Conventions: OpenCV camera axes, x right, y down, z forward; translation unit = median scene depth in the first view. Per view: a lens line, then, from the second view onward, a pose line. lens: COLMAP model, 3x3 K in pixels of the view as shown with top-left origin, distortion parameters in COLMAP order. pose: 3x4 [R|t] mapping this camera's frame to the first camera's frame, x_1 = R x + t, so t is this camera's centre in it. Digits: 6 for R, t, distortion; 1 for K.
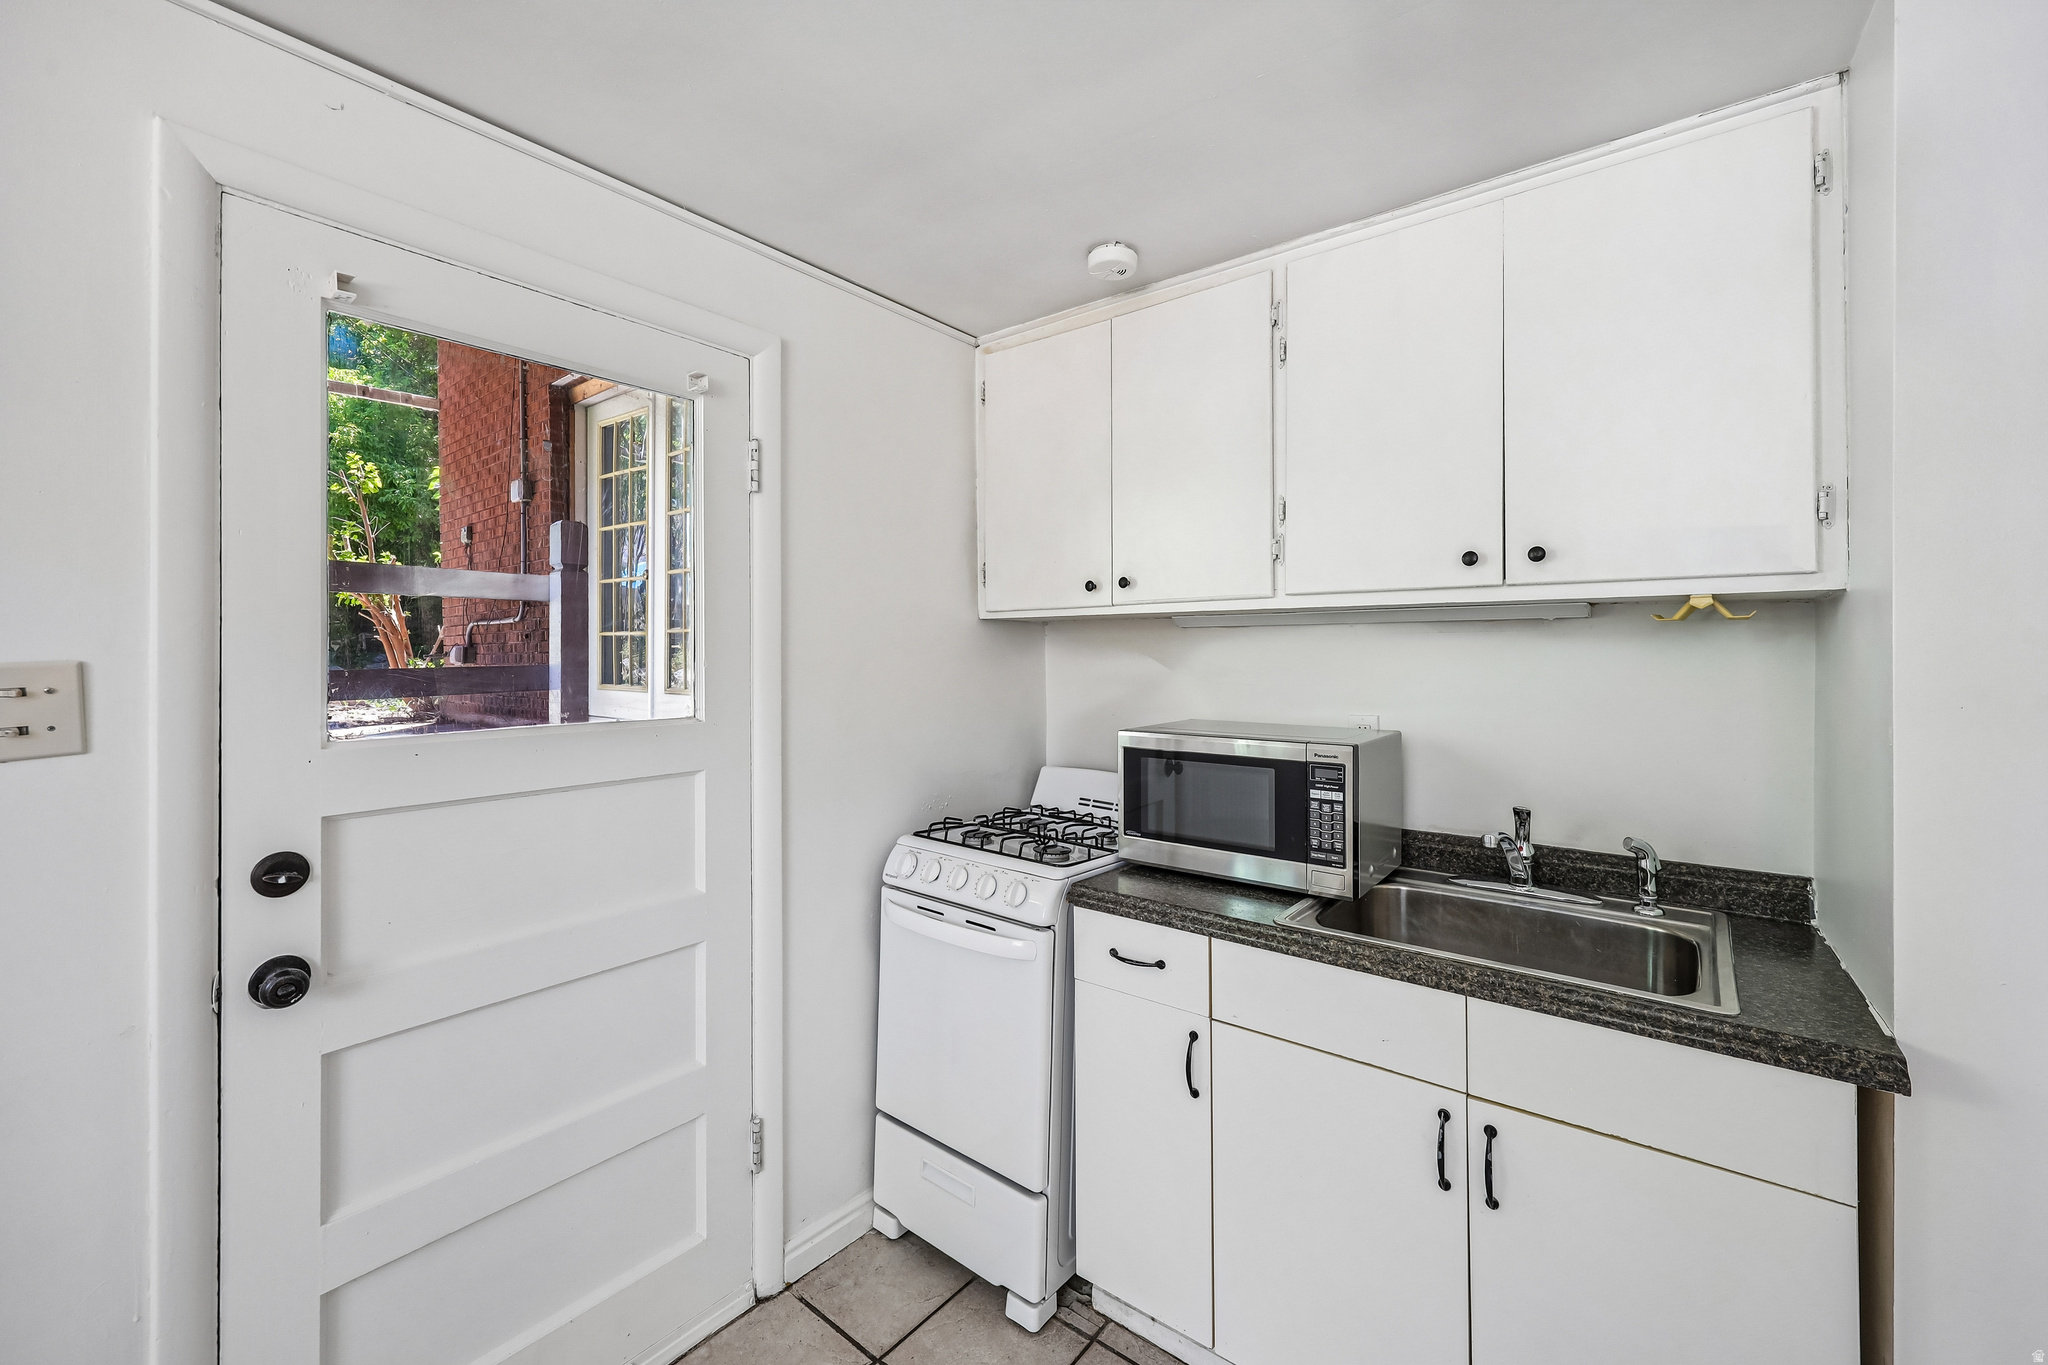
lens RADIAL K [[839.2, 0, 1011.8], [0, 839.2, 669.6], [0, 0, 1]] dist [0.031829, 0.000234]
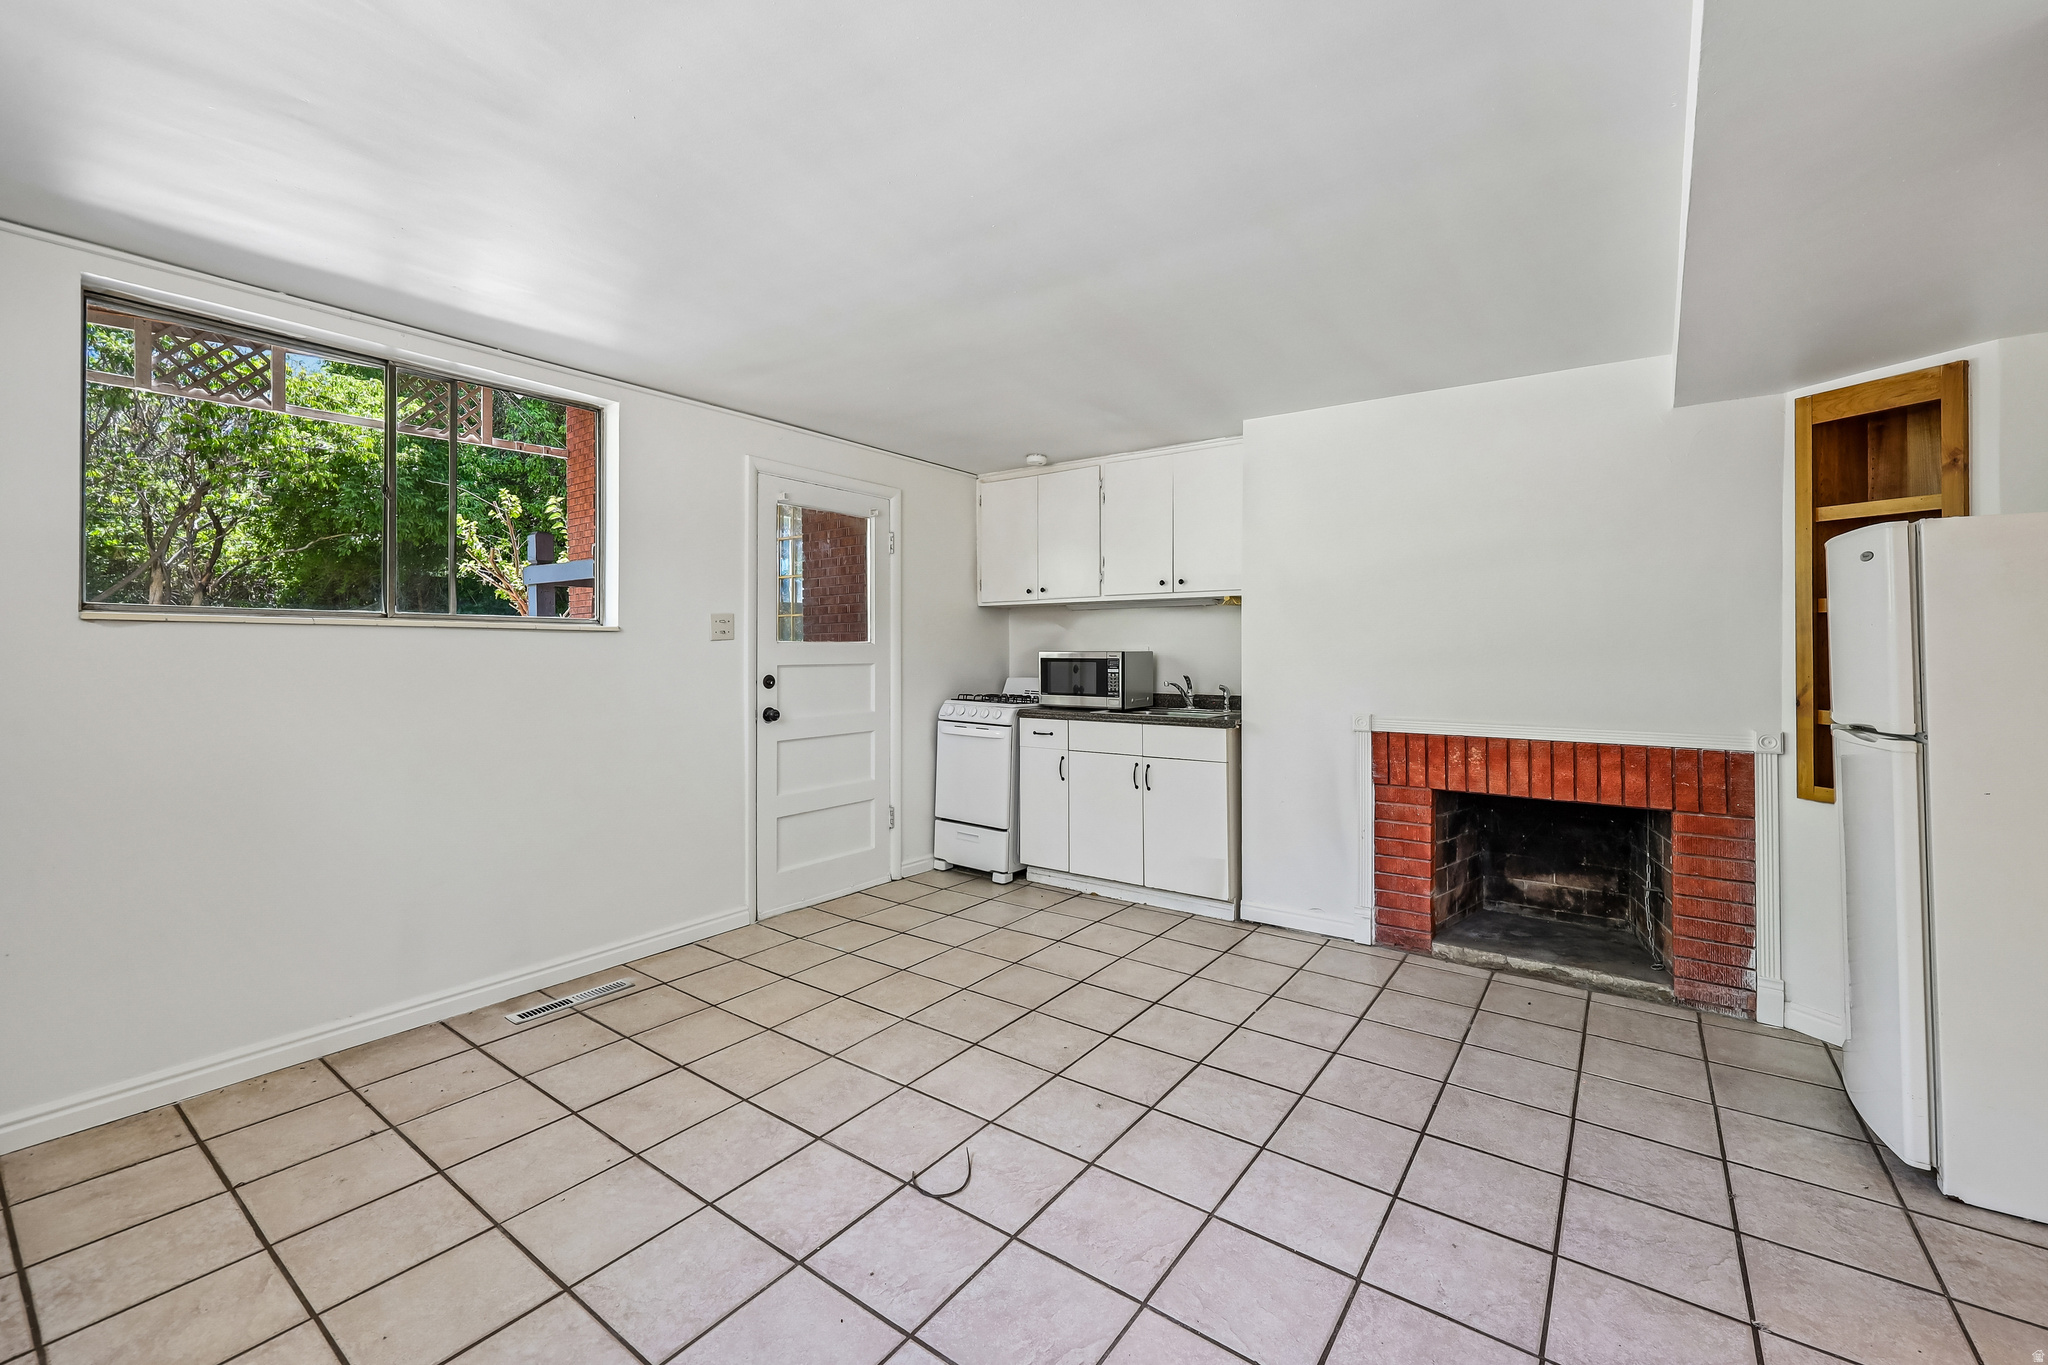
lens RADIAL K [[839.2, 0, 1019.2], [0, 839.2, 668.8], [0, 0, 1]] dist [0.031829, 0.000234]
pose [[0.998820, 0.000976, 0.048563, -0.048909], [-0.000969, 1.000000, -0.000171, 0.128854], [-0.048563, 0.000124, 0.998820, -1.475675]]
